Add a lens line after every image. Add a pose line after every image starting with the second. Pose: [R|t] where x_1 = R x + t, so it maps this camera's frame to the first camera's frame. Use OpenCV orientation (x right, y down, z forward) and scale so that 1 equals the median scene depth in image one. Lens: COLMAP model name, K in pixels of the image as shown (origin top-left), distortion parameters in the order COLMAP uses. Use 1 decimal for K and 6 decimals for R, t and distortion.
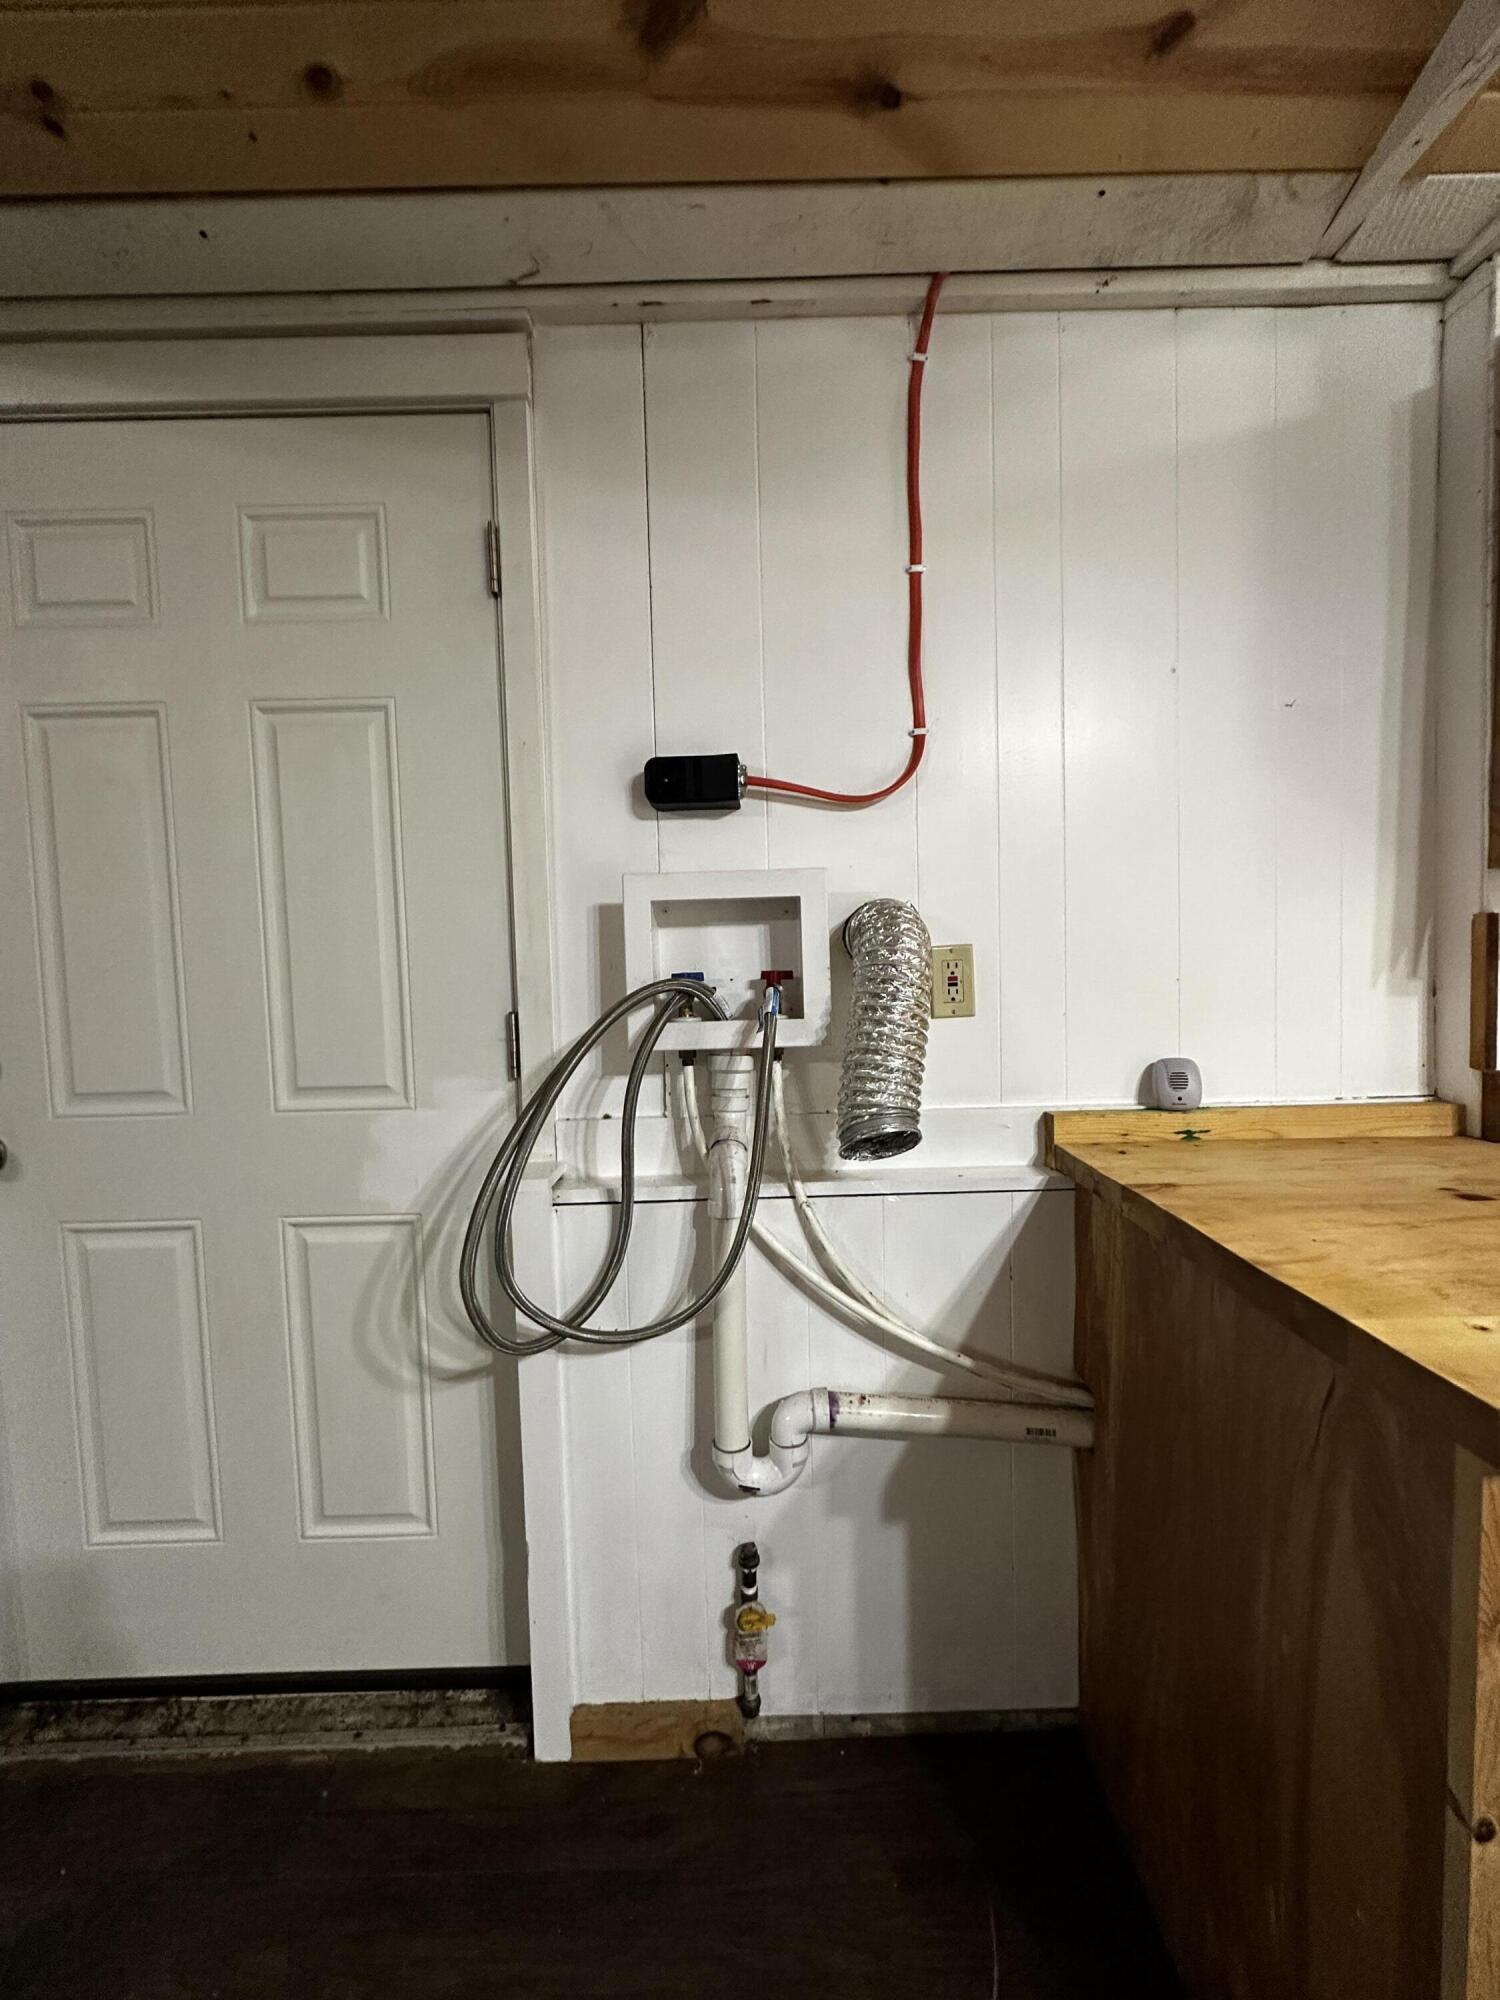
lens RADIAL K [[800.2, 0, 748.6], [0, 800.2, 992.8], [0, 0, 1]] dist [-0.004125, 0.000970]
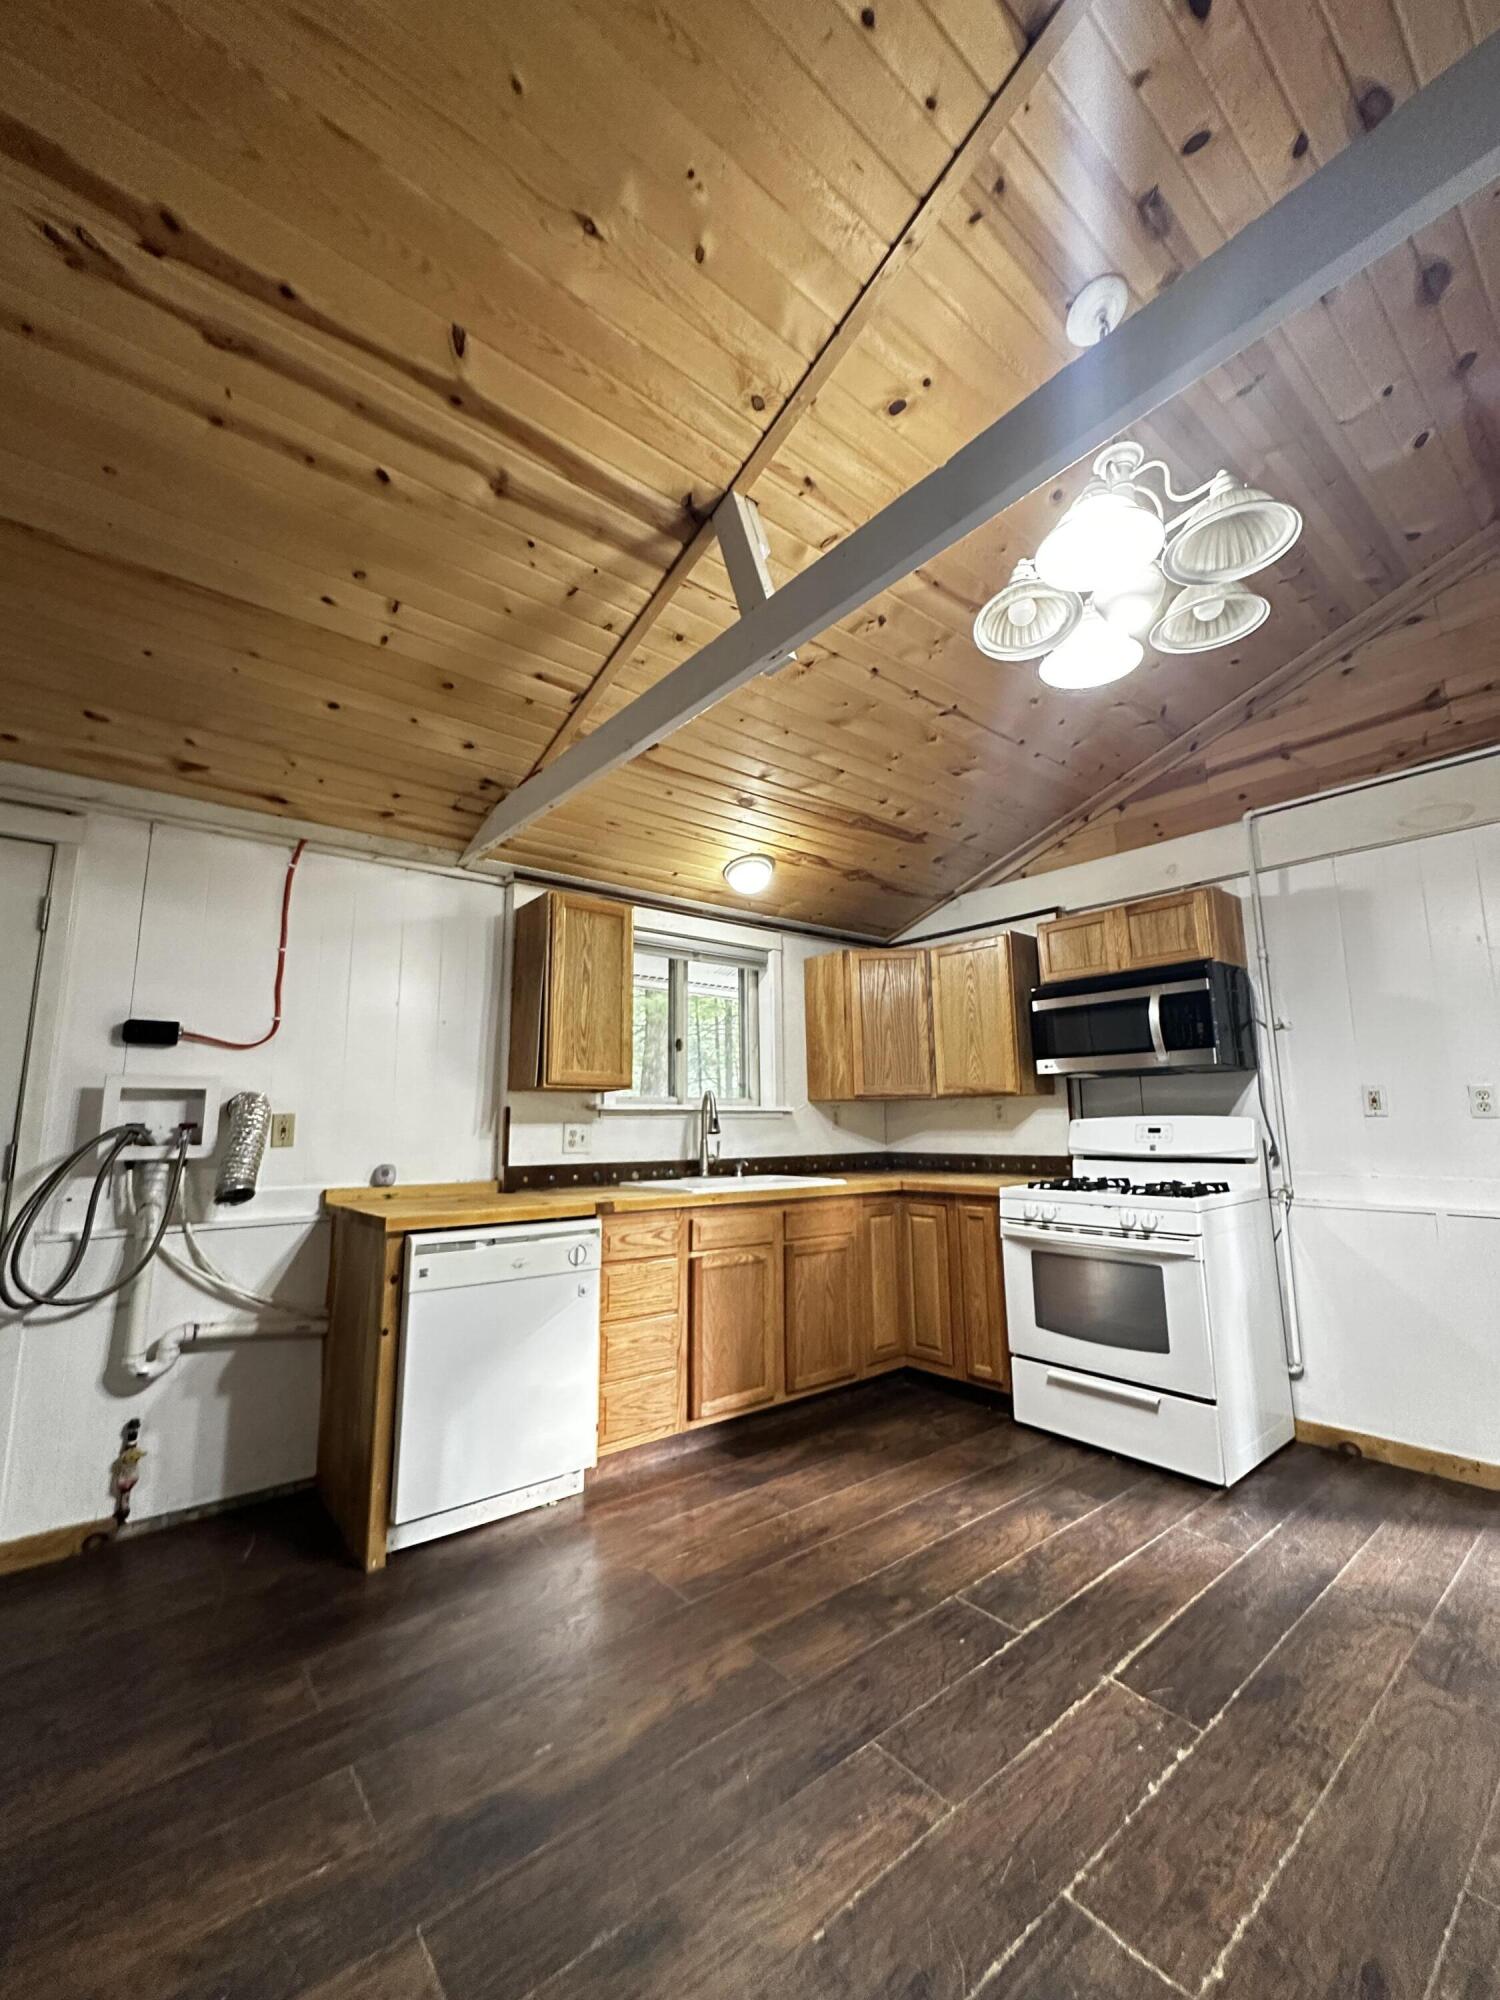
lens RADIAL K [[800.2, 0, 754.1], [0, 800.2, 997.6], [0, 0, 1]] dist [-0.004125, 0.000970]
pose [[0.772754, 0.117716, 0.623694, -0.167473], [0.028531, 0.975215, -0.219411, 0.156365], [-0.634064, 0.187345, 0.750243, -1.625125]]
